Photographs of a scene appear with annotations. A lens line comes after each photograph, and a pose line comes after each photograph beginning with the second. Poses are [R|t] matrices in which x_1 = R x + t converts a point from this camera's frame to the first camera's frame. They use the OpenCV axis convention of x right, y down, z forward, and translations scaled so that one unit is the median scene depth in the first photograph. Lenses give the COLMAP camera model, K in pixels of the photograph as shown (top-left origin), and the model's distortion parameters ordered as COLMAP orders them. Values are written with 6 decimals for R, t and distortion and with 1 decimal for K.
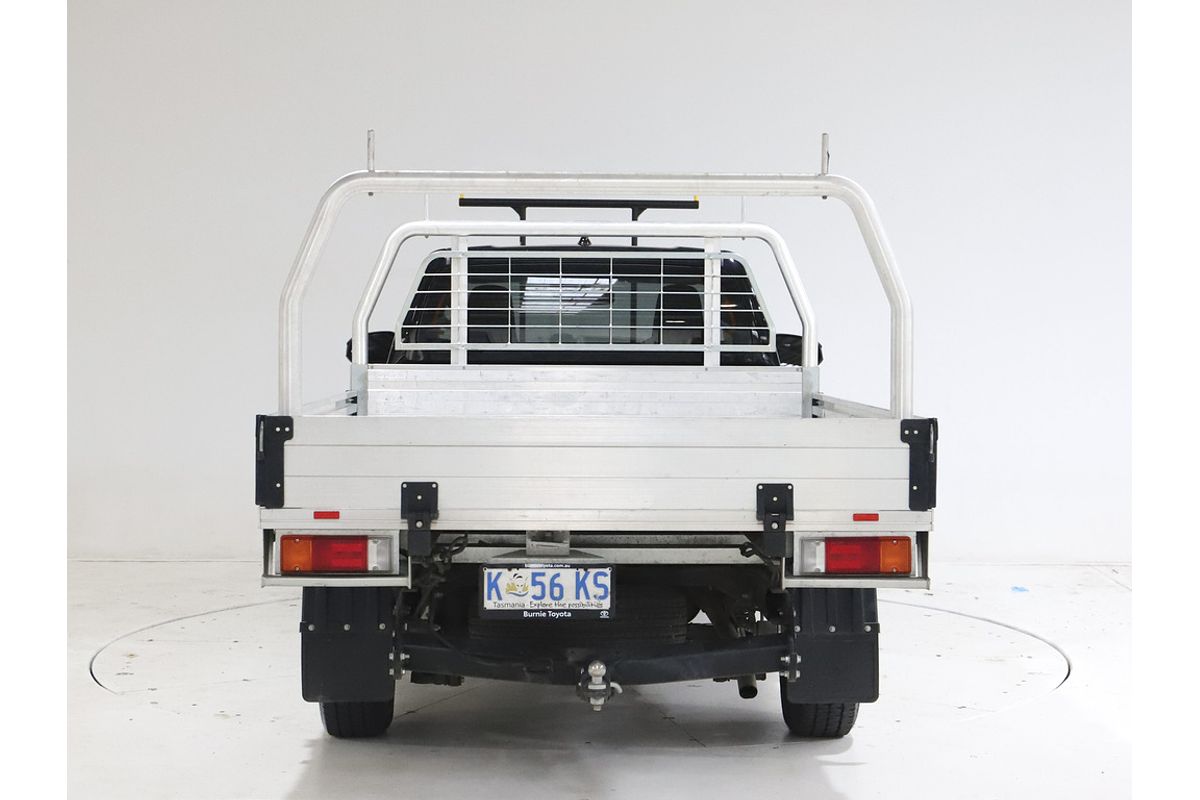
lens RADIAL K [[2010.7, 0, 600.0], [0, 2010.7, 400.0], [0, 0, 1]] dist [-0.011378, -0.012470]
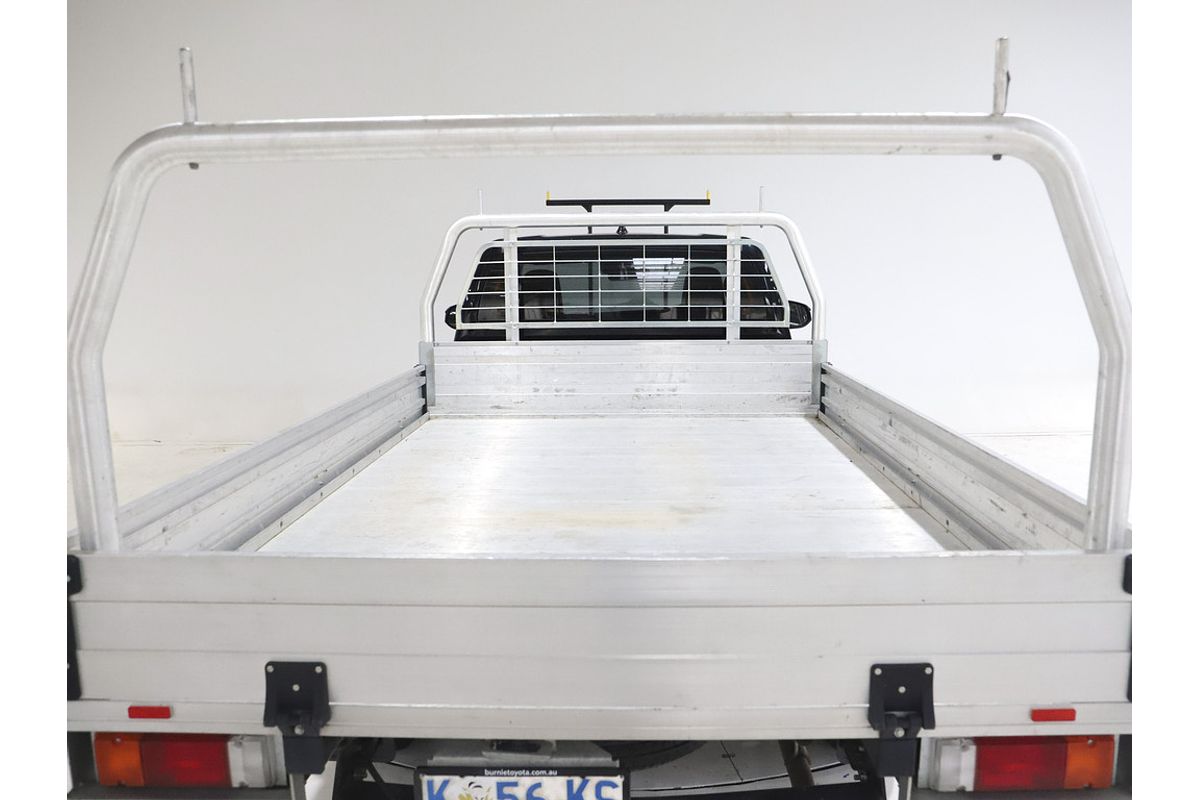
lens RADIAL K [[830.2, 0, 622.3], [0, 830.2, 399.7], [0, 0, 1]] dist [-0.056120, 0.003762]
pose [[0.999189, -0.007272, -0.039596, 0.016150], [0.012299, 0.991669, 0.128224, -0.064347], [0.038334, -0.128607, 0.990954, 0.763077]]
